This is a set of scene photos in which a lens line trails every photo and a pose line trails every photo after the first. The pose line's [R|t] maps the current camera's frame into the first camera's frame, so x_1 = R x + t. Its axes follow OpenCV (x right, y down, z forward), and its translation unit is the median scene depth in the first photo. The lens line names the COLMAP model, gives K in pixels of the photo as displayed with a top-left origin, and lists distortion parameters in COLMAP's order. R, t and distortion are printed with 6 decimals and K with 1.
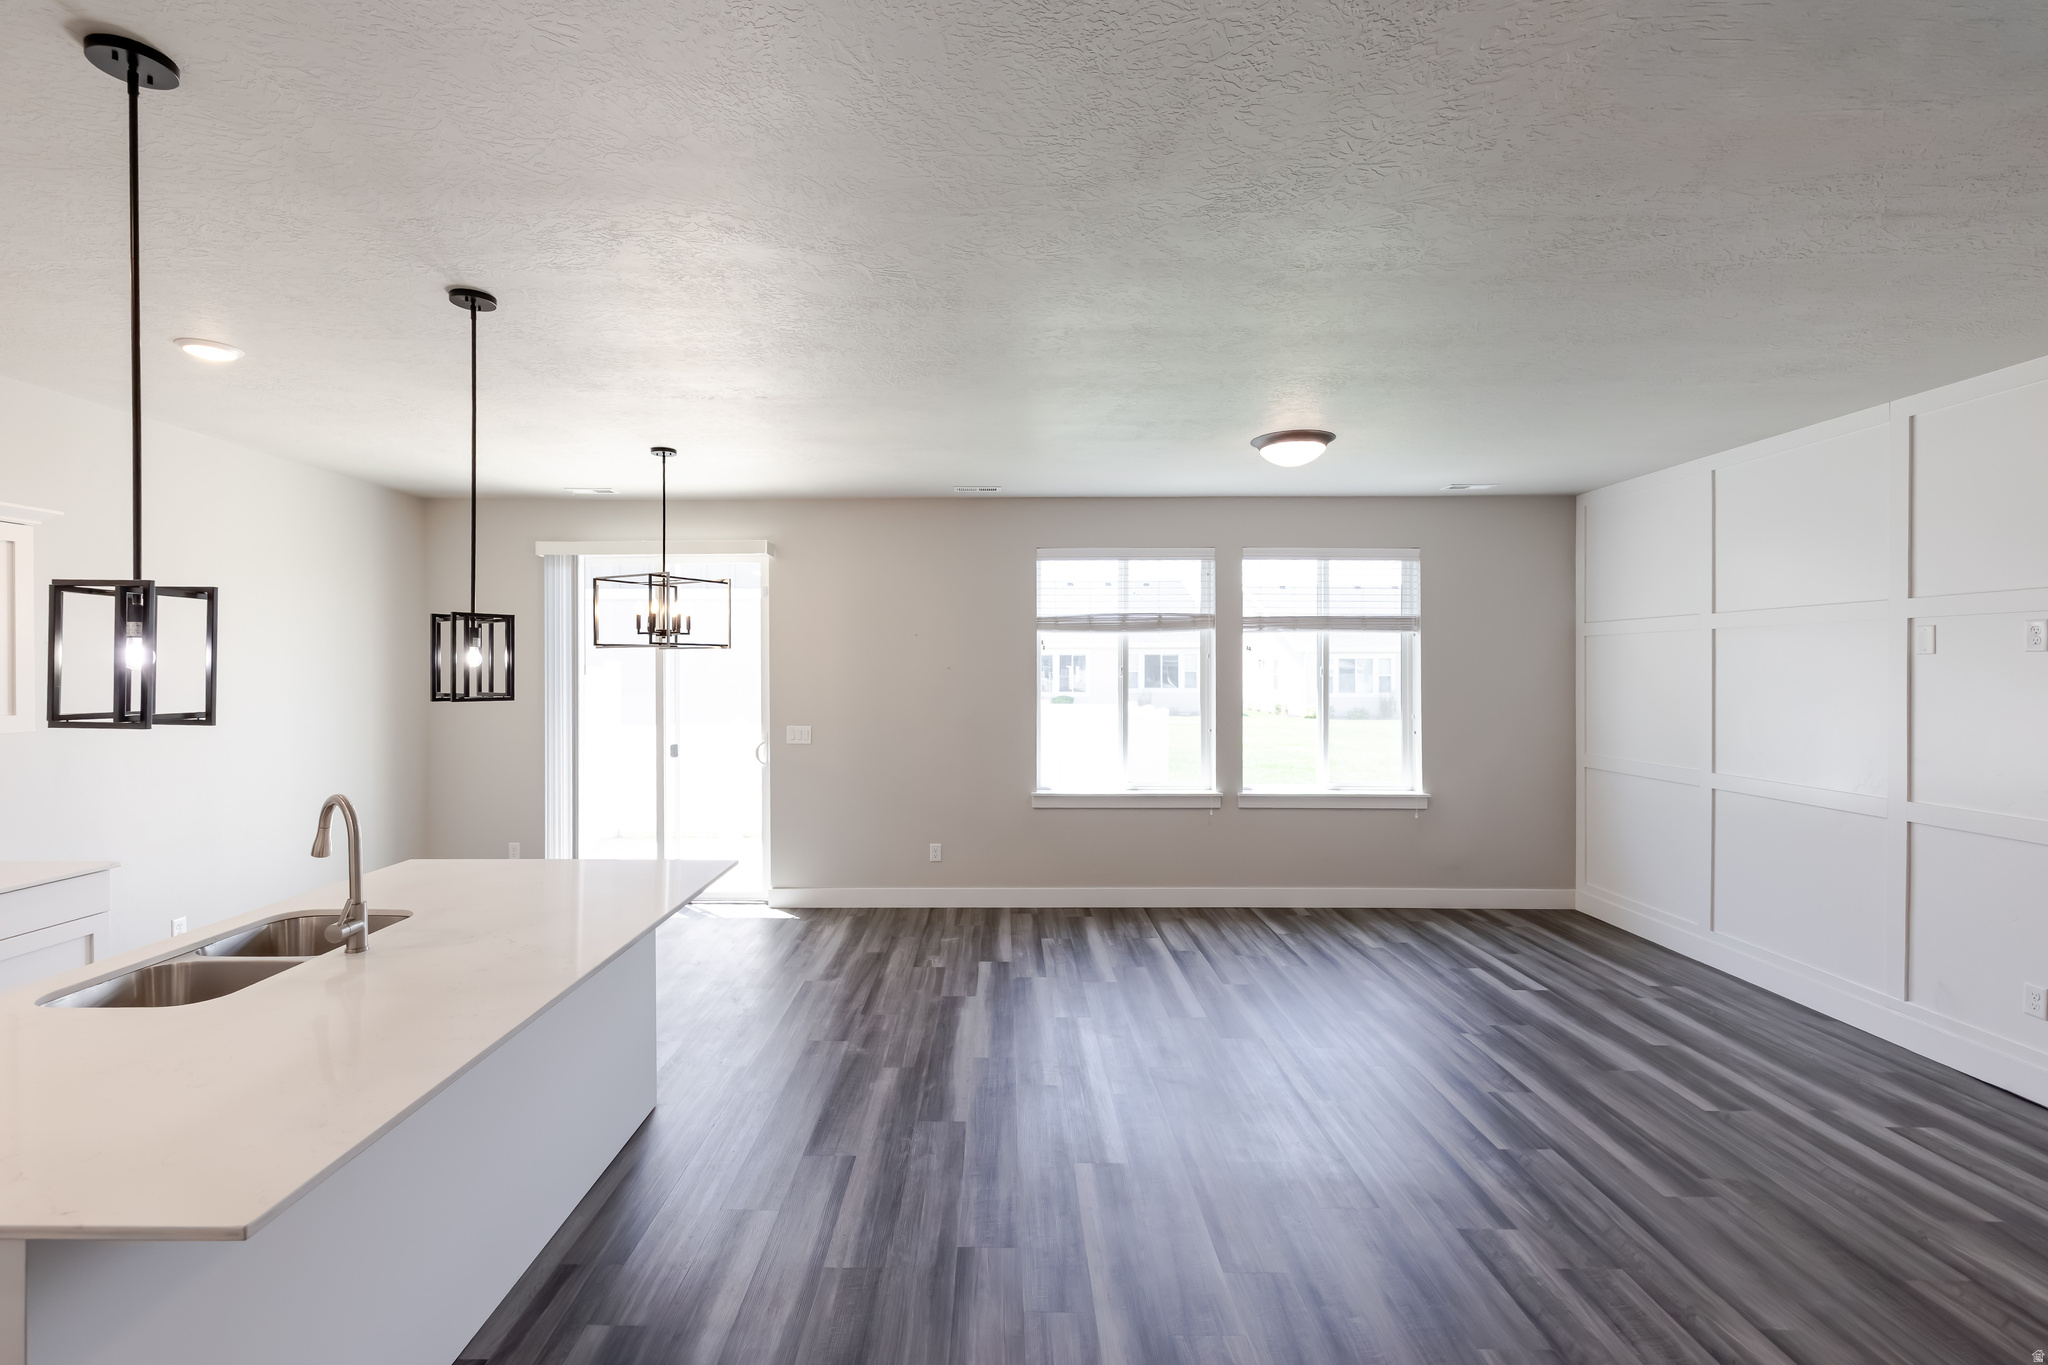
lens RADIAL K [[874.9, 0, 1010.5], [0, 874.9, 655.2], [0, 0, 1]] dist [0.003513, -0.001055]
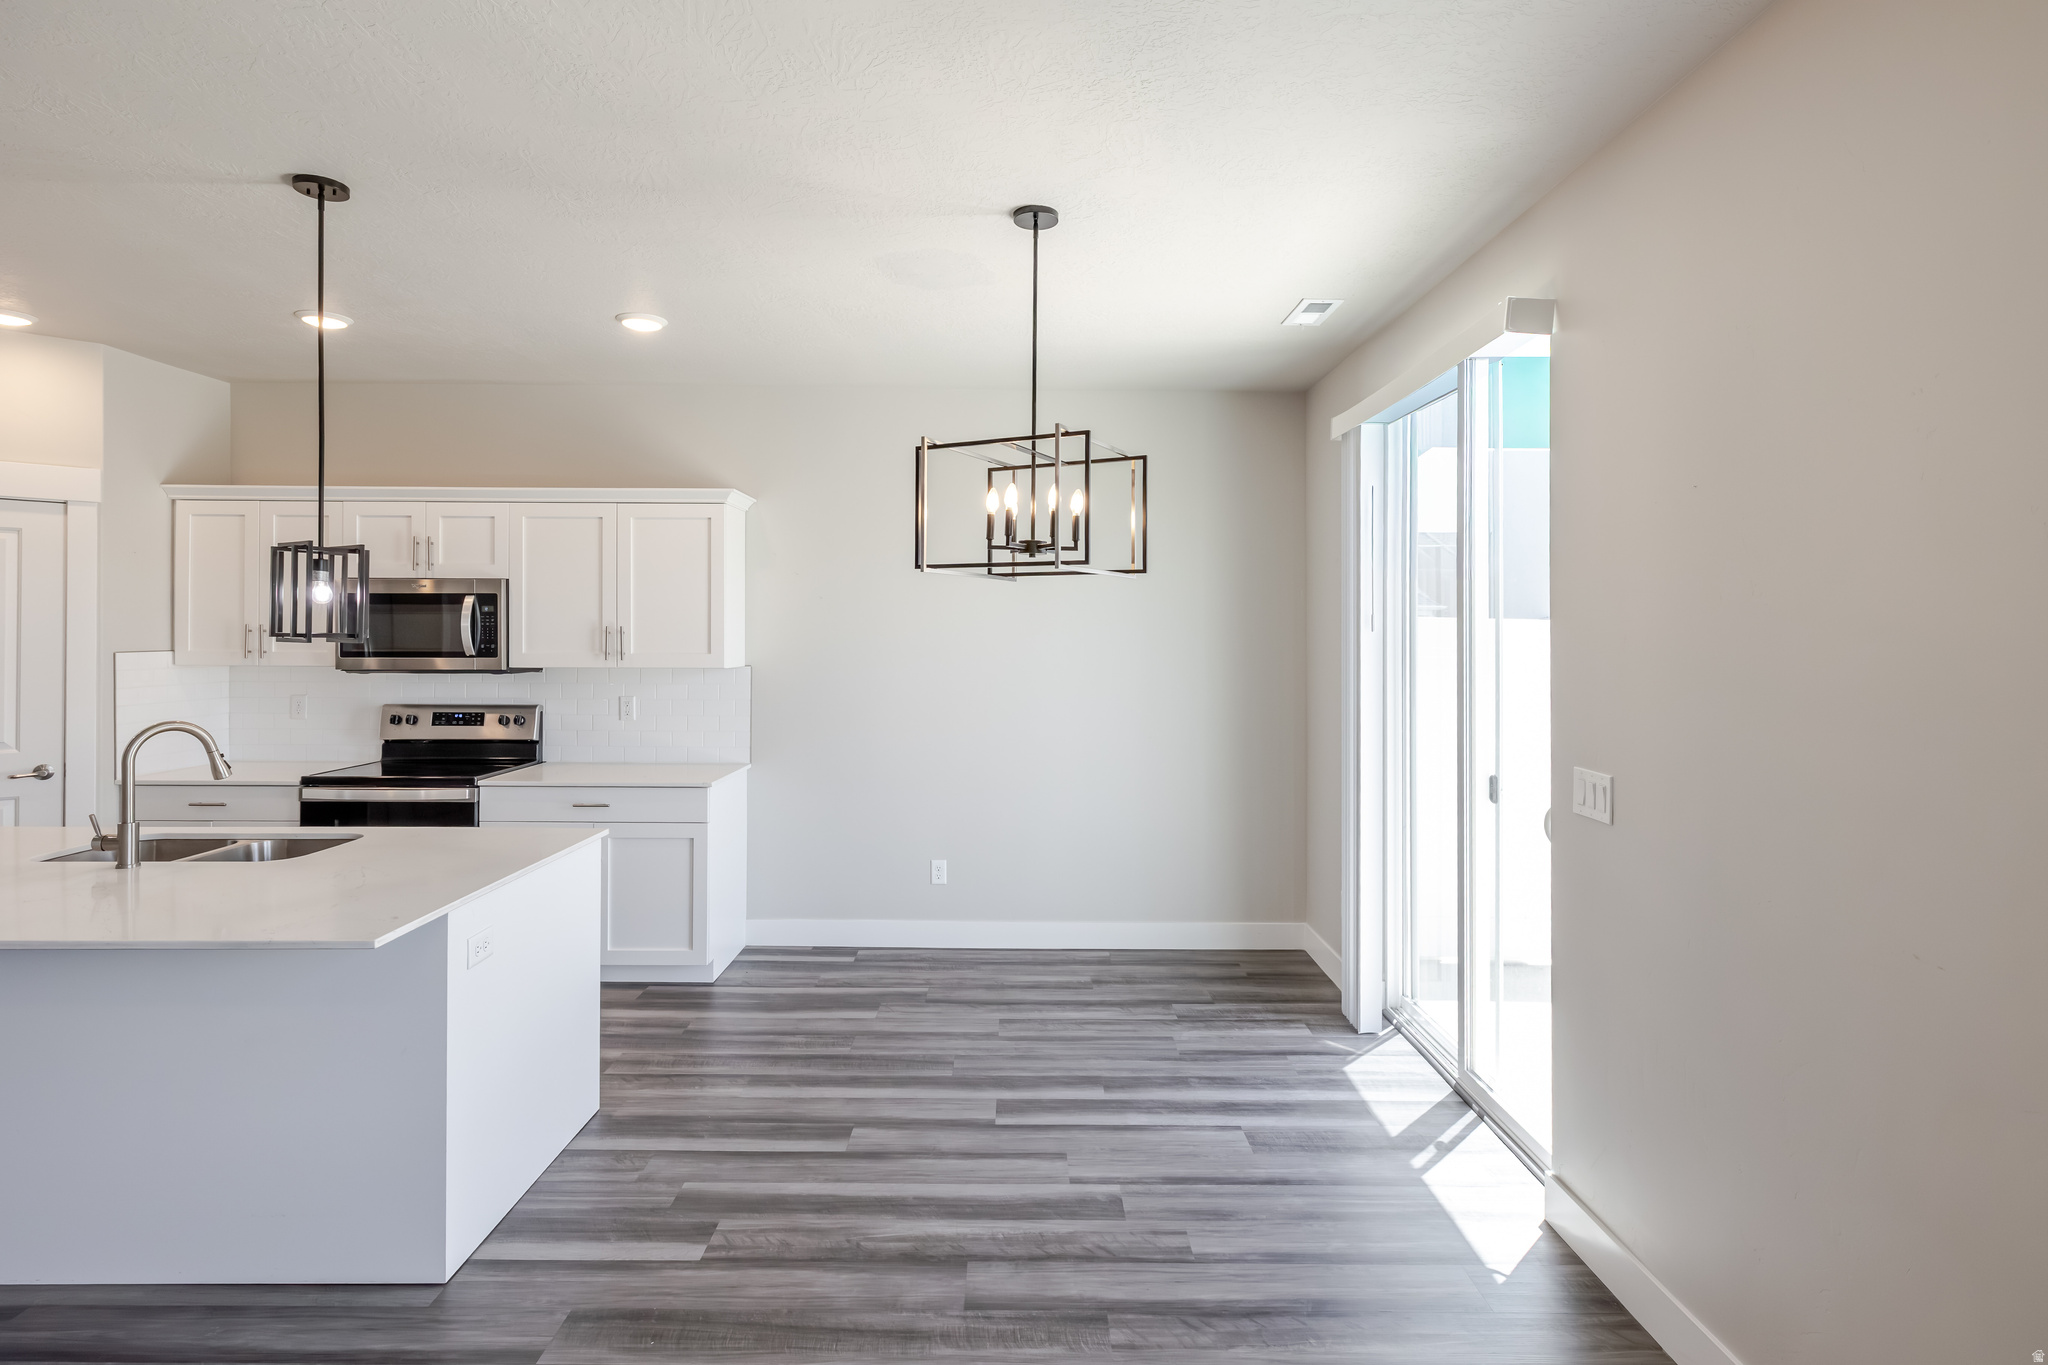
lens RADIAL K [[1023.3, 0, 1024.5], [0, 1023.3, 629.0], [0, 0, 1]] dist [-0.005427, 0.002575]
pose [[-0.006812, -0.002470, -0.999974, 0.404929], [0.008630, 0.999960, -0.002529, 0.047097], [0.999940, -0.008647, -0.006790, 1.691947]]
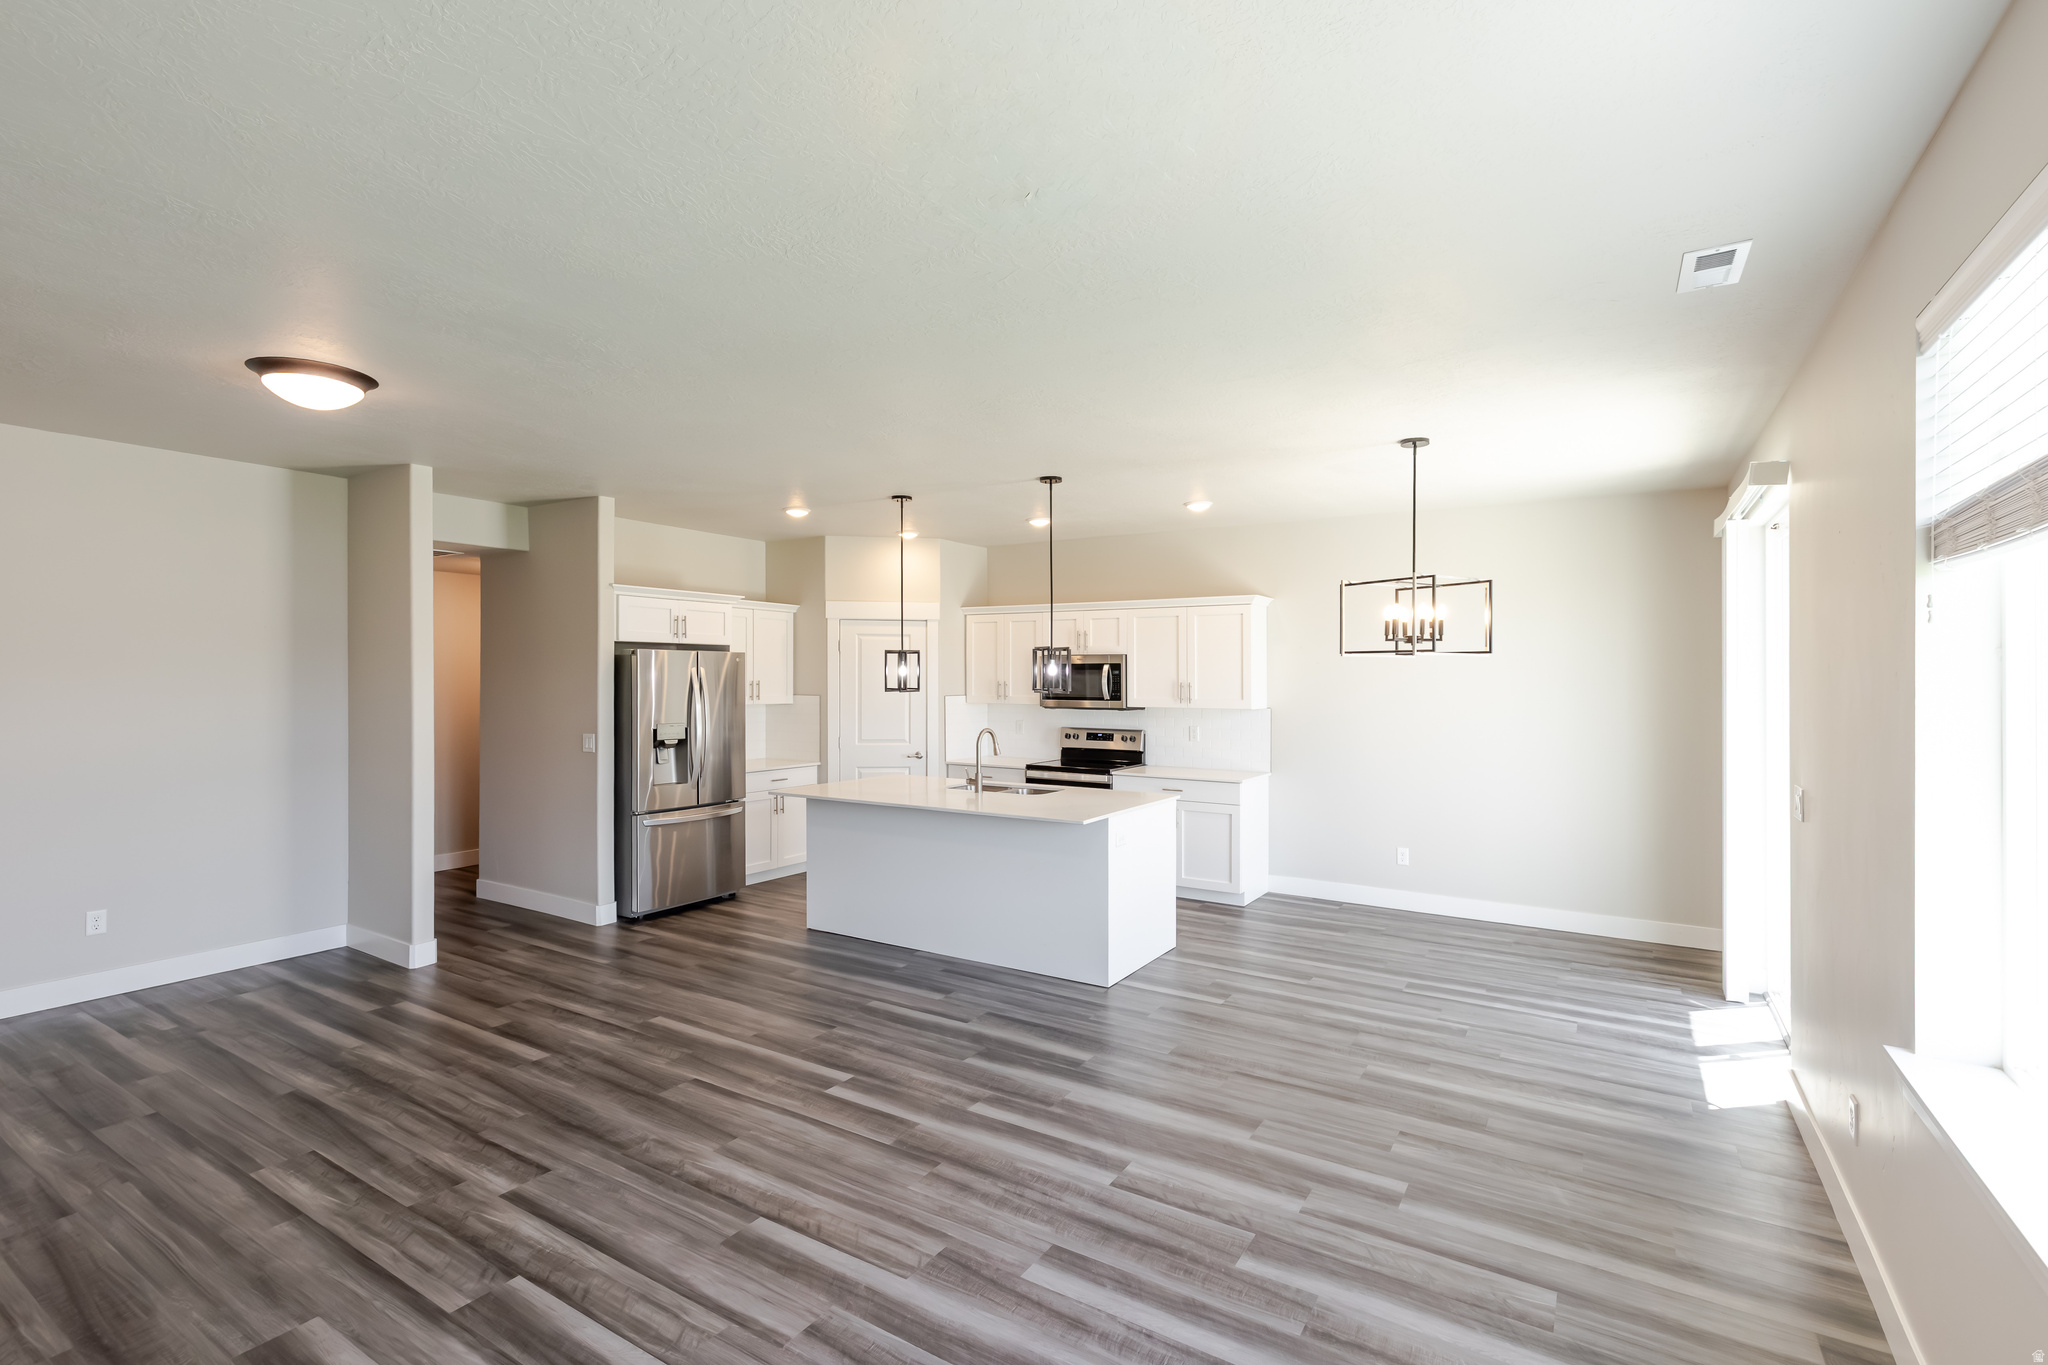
lens RADIAL K [[936.5, 0, 1011.0], [0, 936.5, 693.8], [0, 0, 1]] dist [0.001594, -0.001013]
pose [[-0.550035, 0.013543, -0.835032, 1.102064], [0.008468, 0.999908, 0.010638, 0.031461], [0.835099, -0.001220, -0.550099, 2.004477]]
